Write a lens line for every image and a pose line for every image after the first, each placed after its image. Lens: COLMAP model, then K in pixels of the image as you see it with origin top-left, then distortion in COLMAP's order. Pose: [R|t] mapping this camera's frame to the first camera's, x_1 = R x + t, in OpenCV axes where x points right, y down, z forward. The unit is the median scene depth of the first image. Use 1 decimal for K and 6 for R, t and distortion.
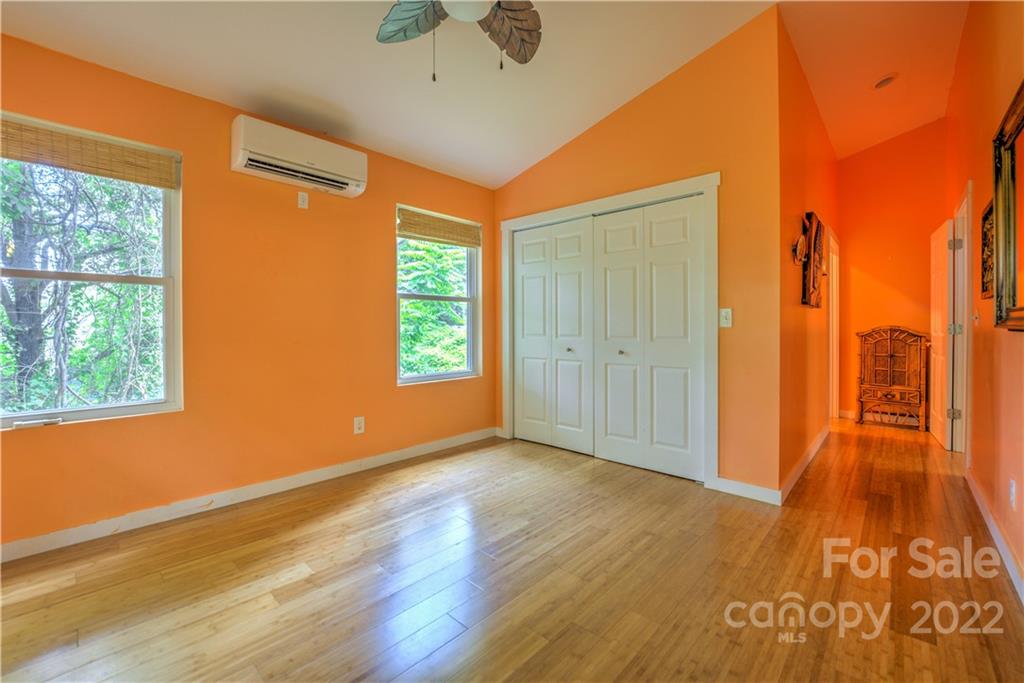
lens RADIAL K [[417.9, 0, 517.0], [0, 417.9, 332.4], [0, 0, 1]] dist [-0.029628, 0.003578]
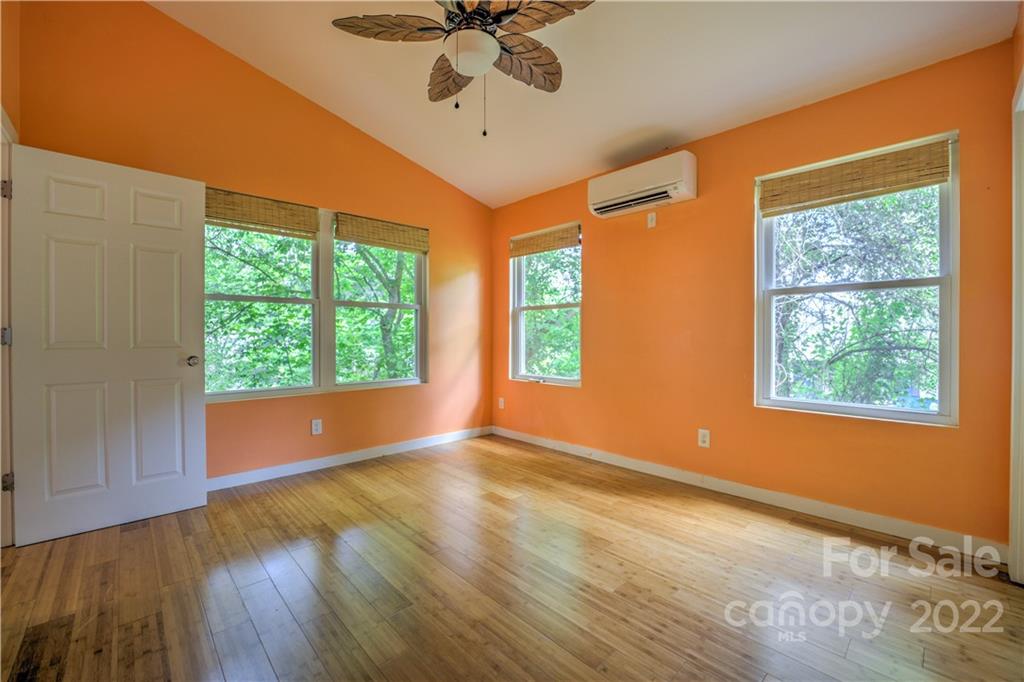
lens RADIAL K [[417.9, 0, 517.4], [0, 417.9, 340.7], [0, 0, 1]] dist [-0.029628, 0.003578]
pose [[-0.056951, 0.016722, -0.998237, 0.716119], [-0.008089, 0.999819, 0.017210, -0.009995], [0.998344, 0.009055, -0.056806, 0.795807]]
